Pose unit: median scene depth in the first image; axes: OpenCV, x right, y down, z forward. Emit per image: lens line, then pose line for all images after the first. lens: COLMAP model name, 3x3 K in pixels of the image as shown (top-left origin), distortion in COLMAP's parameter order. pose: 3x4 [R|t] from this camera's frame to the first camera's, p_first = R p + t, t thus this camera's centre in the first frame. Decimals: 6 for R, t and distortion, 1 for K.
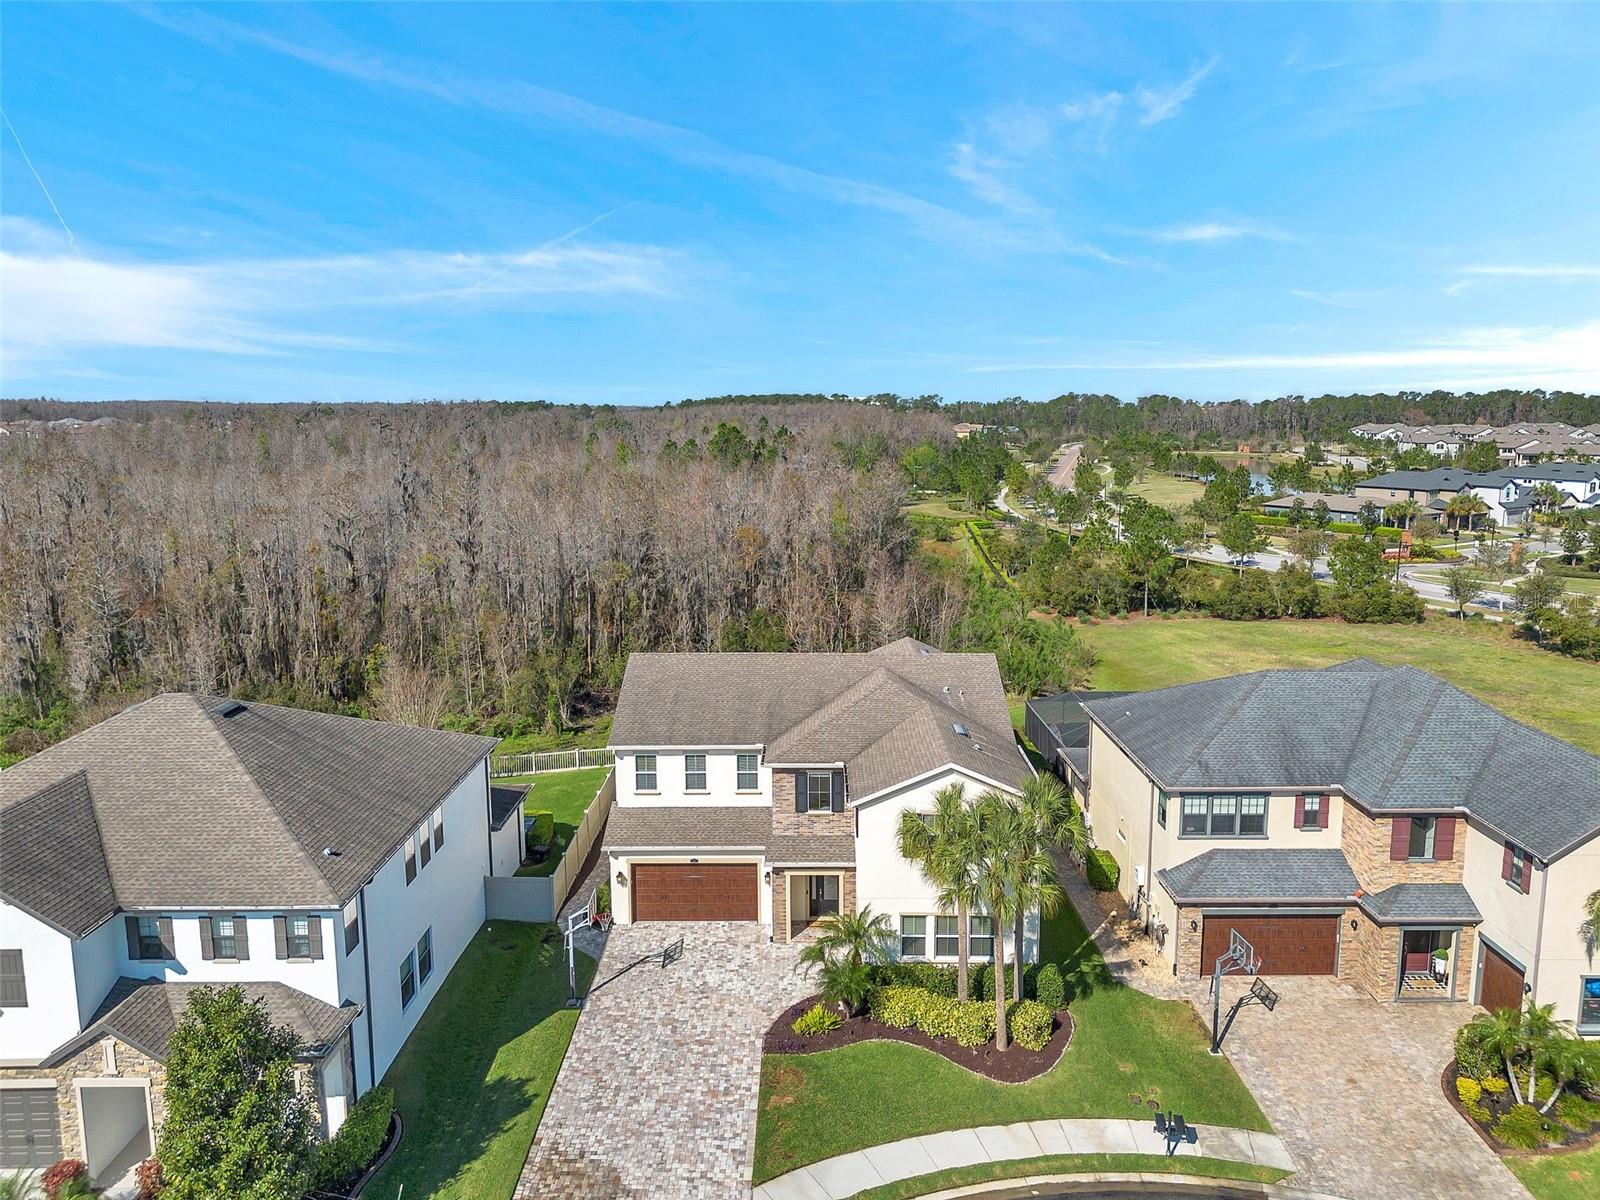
lens RADIAL K [[1148.1, 0, 812.6], [0, 1148.1, 596.8], [0, 0, 1]] dist [0.085141, -0.090176]
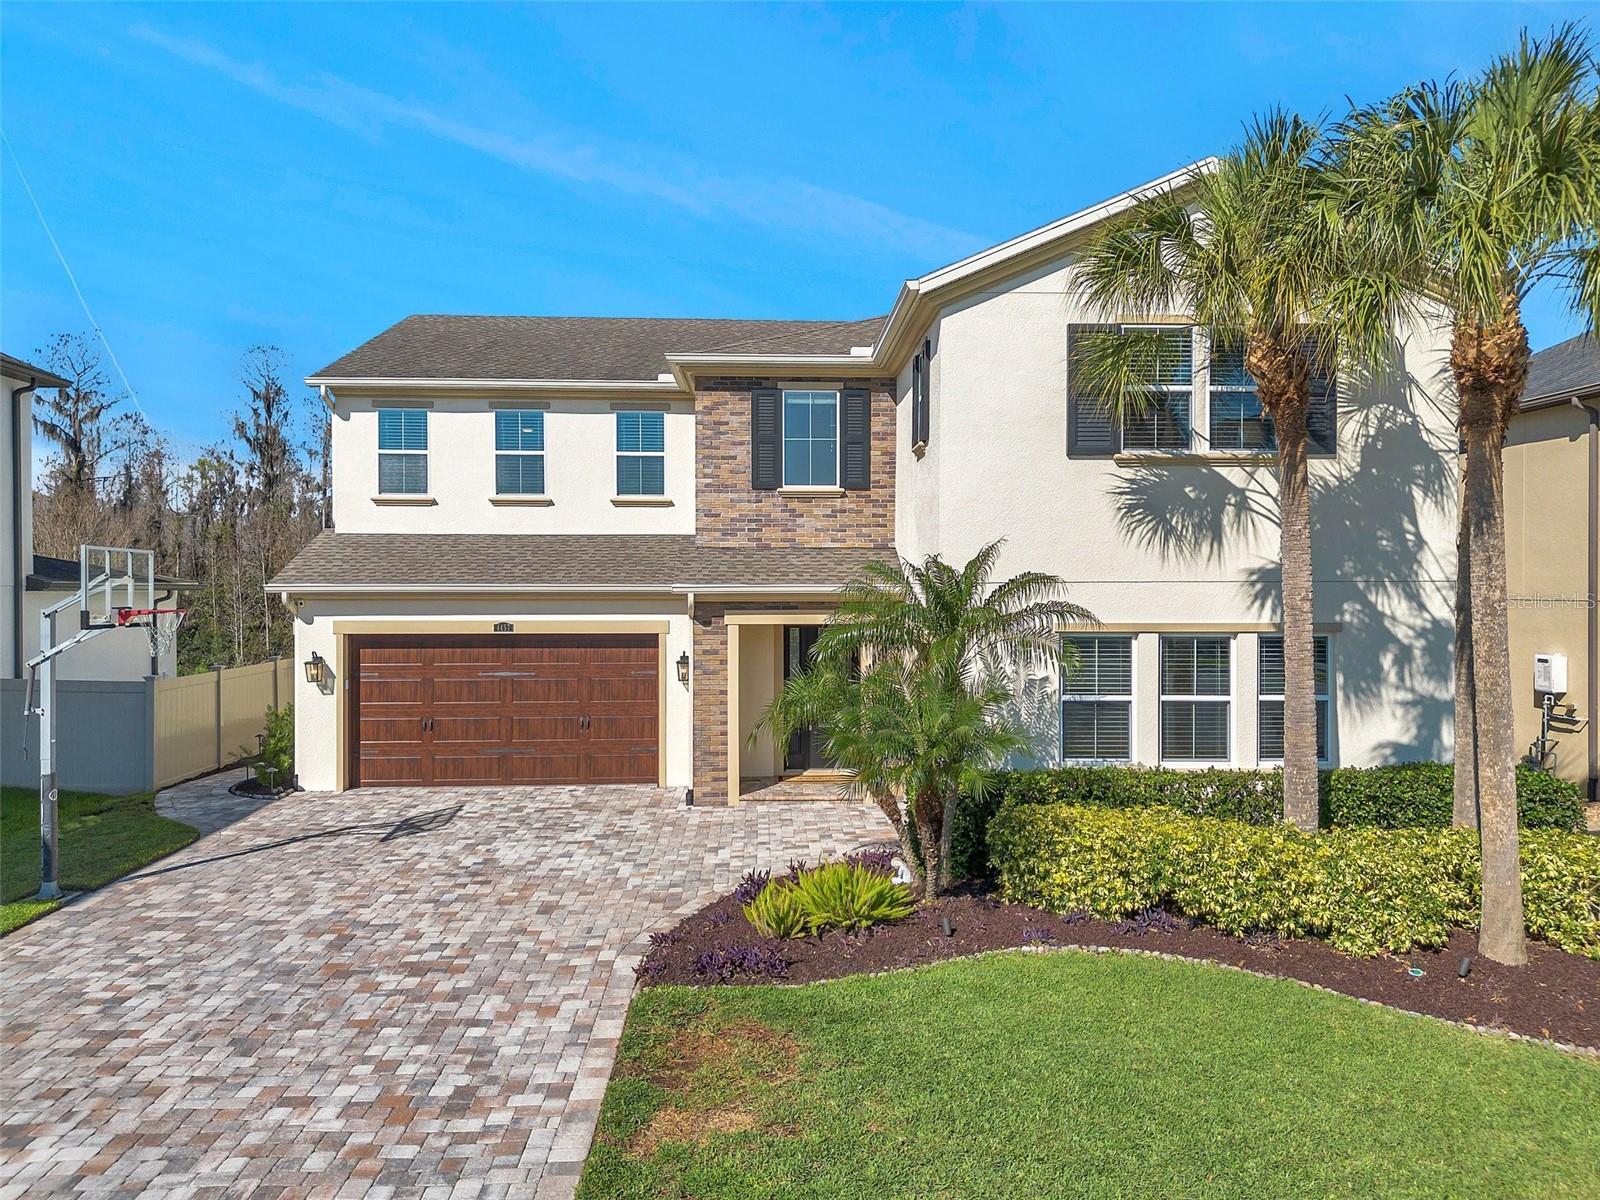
lens RADIAL K [[1139.1, 0, 800.0], [0, 1139.1, 600.0], [0, 0, 1]] dist [0.081795, -0.096222]
pose [[0.999218, -0.002028, 0.039481, -0.014123], [0.008169, 0.987722, -0.156011, 0.317444], [-0.038680, 0.156212, 0.986966, 0.660334]]
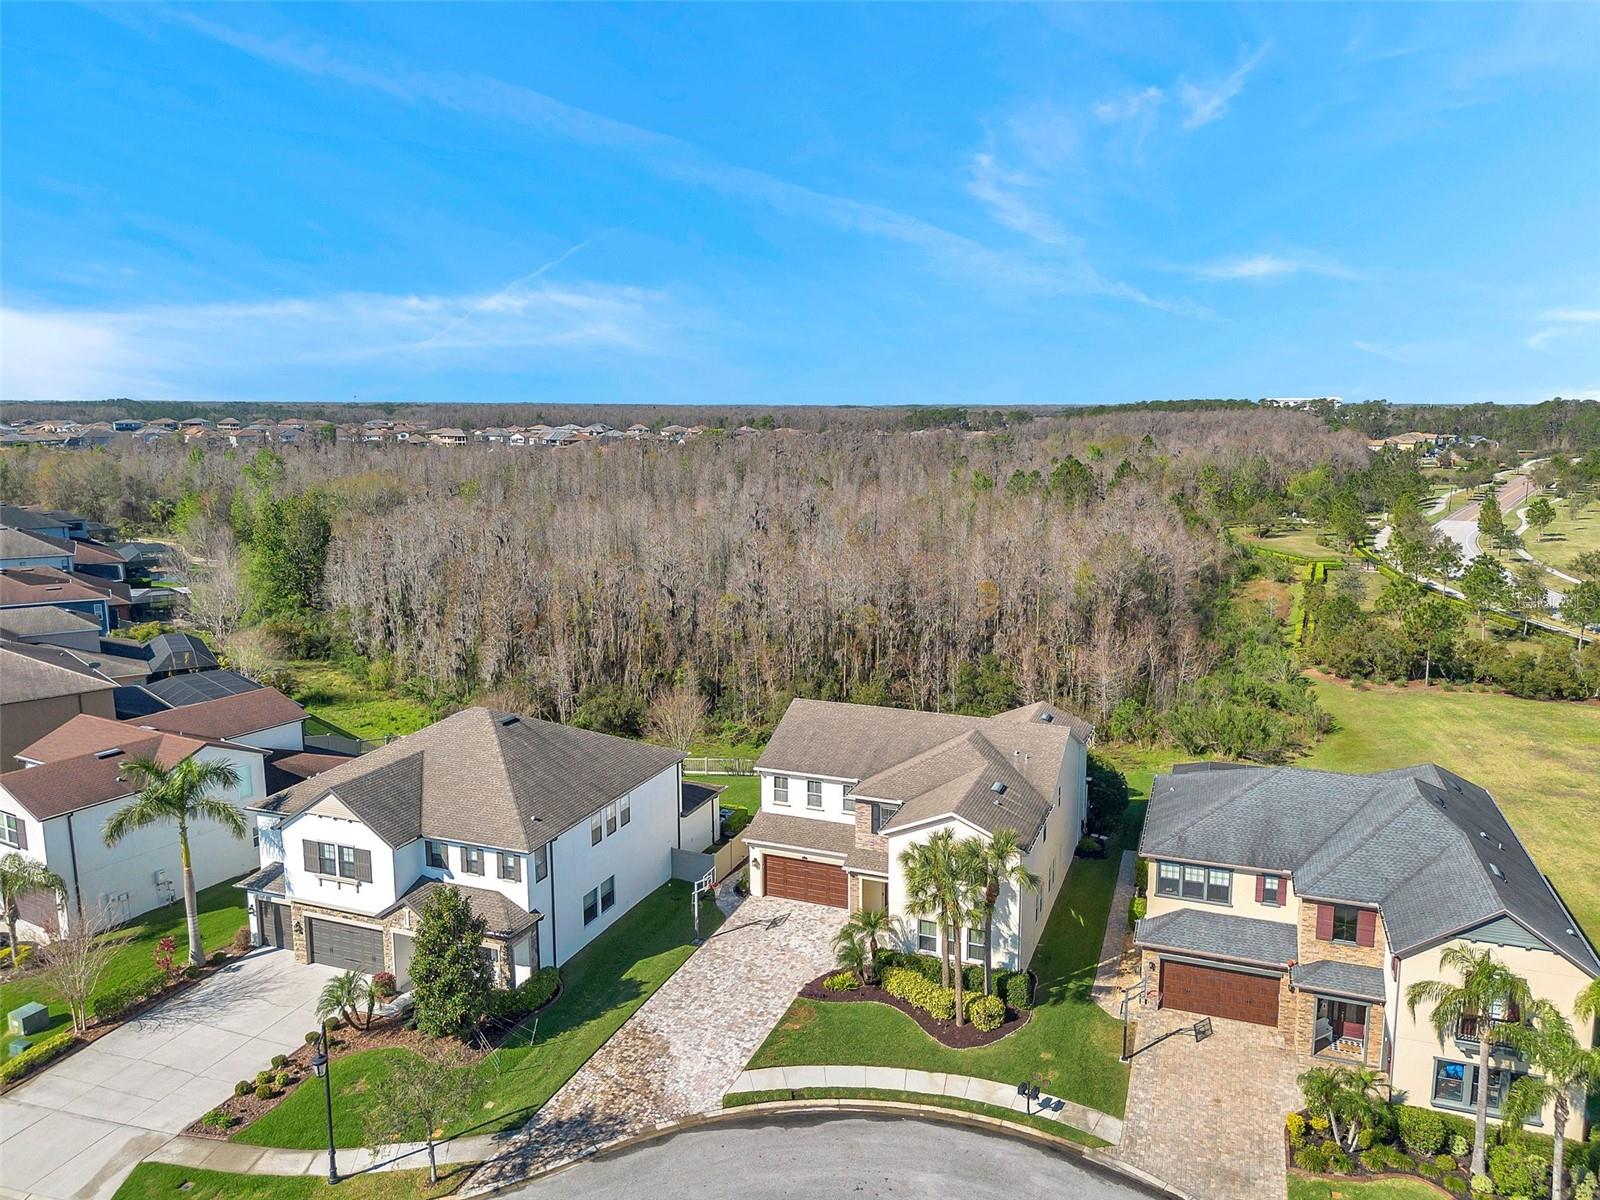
lens RADIAL K [[1151.7, 0, 804.8], [0, 1151.7, 602.4], [0, 0, 1]] dist [0.098657, -0.124583]
pose [[0.931241, 0.061454, -0.359186, 0.416989], [-0.058974, 0.998100, 0.017871, -0.111225], [0.359601, 0.004541, 0.933095, -0.318817]]
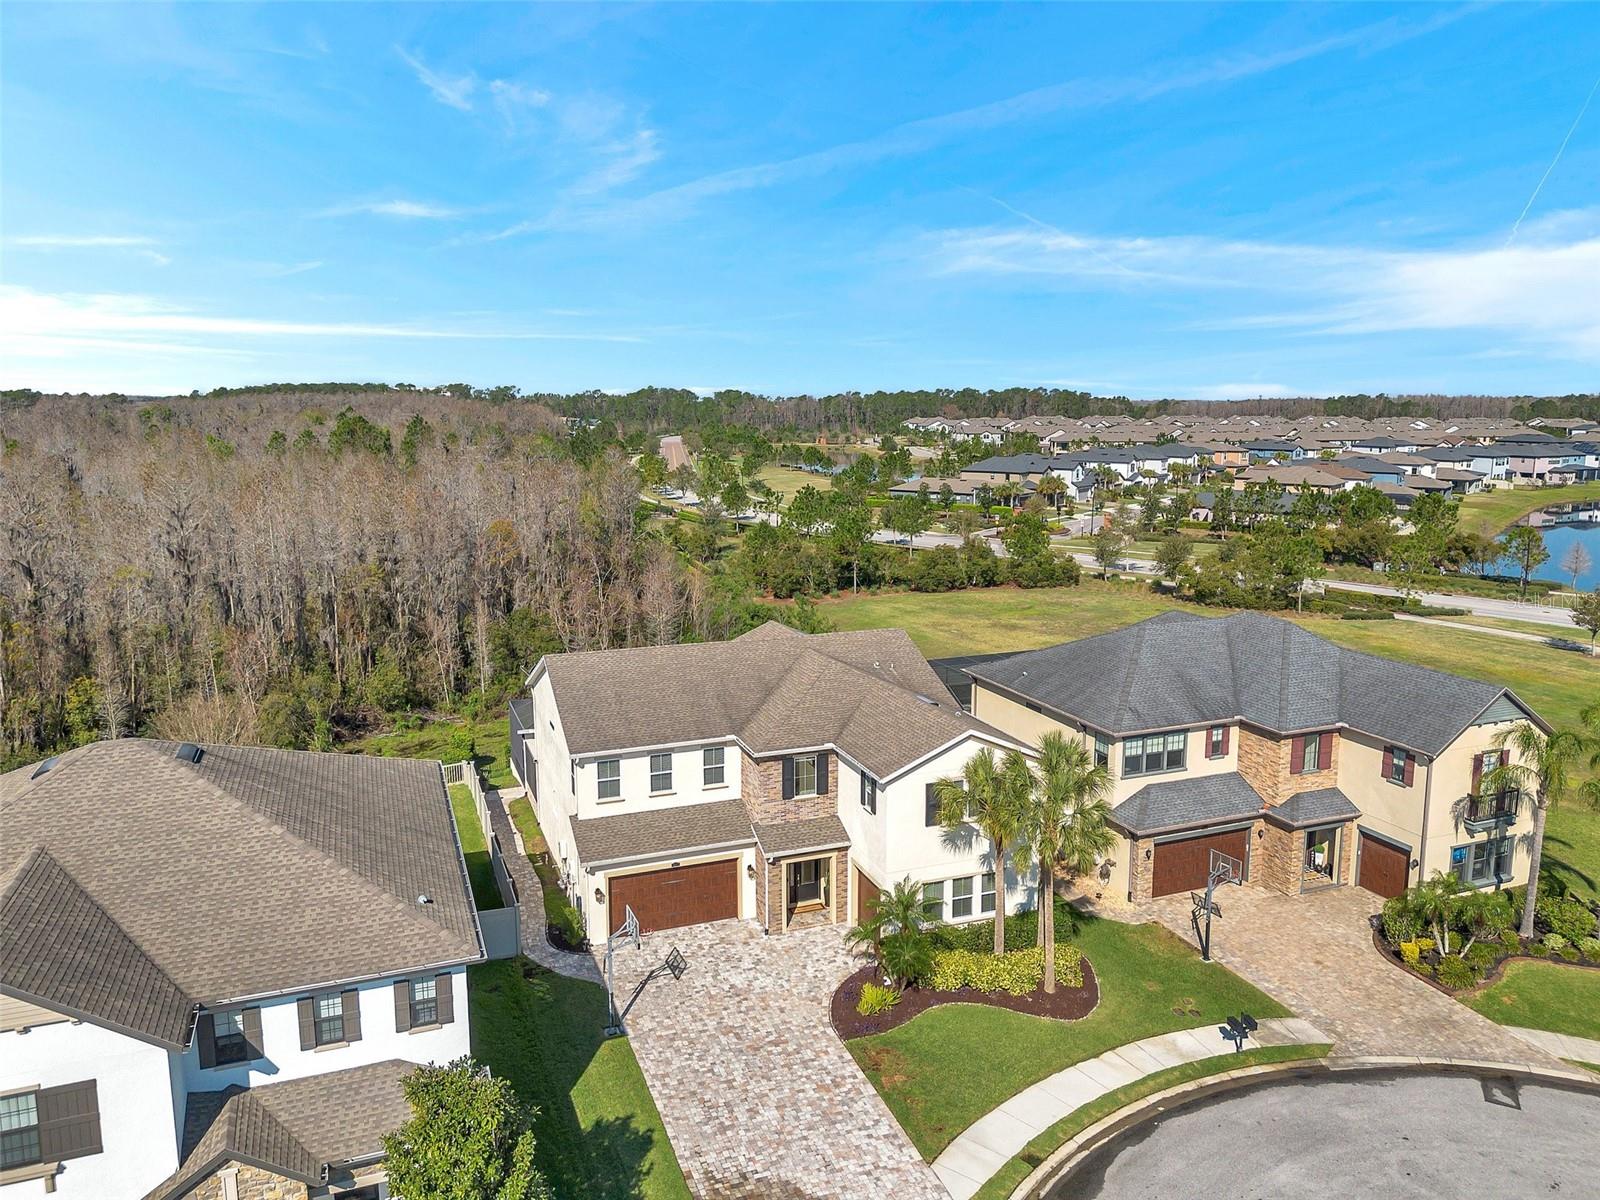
lens RADIAL K [[1148.1, 0, 812.6], [0, 1148.1, 596.8], [0, 0, 1]] dist [0.085141, -0.090176]
pose [[0.930194, -0.059919, 0.362145, -0.367051], [0.057932, 0.998187, 0.016354, -0.000250], [-0.362469, 0.005767, 0.931978, 0.081515]]
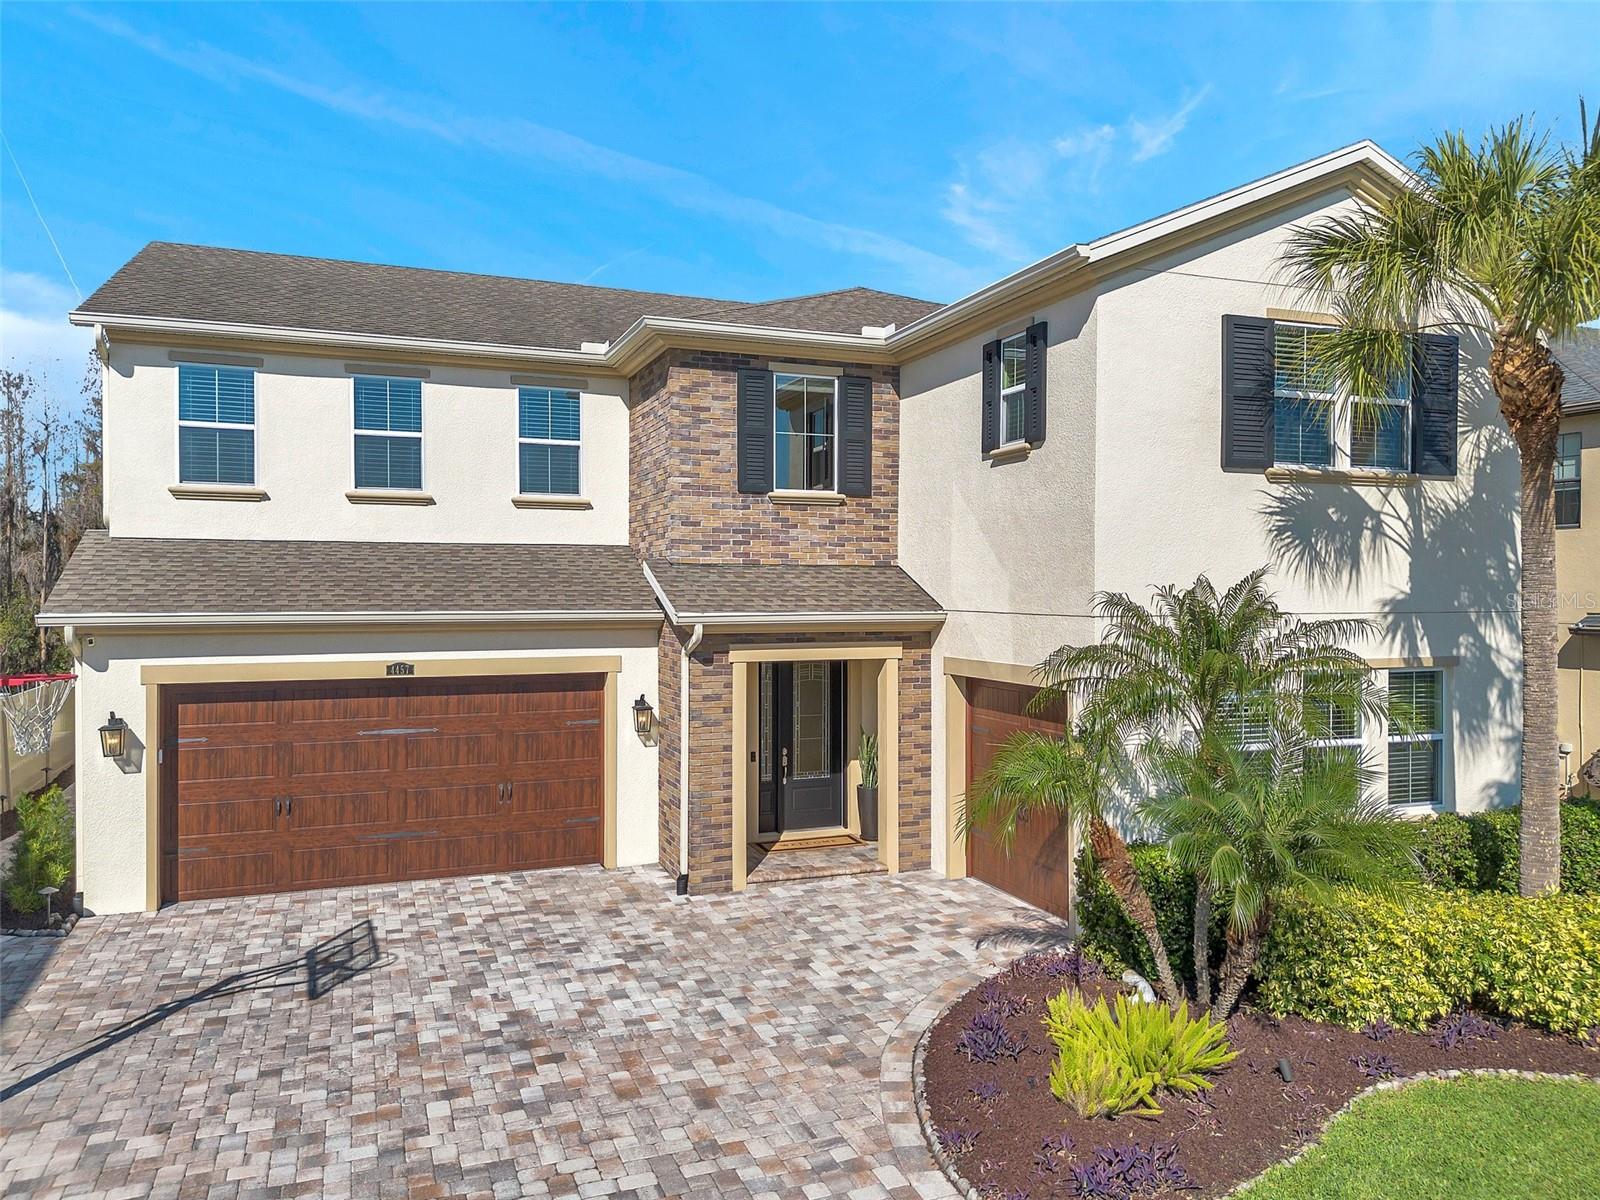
lens RADIAL K [[1148.1, 0, 801.8], [0, 1148.1, 598.6], [0, 0, 1]] dist [0.090171, -0.104726]
pose [[0.931671, -0.002470, 0.363293, -0.128351], [0.059732, 0.987410, -0.146469, 0.292519], [-0.358358, 0.158161, 0.920090, 0.757891]]
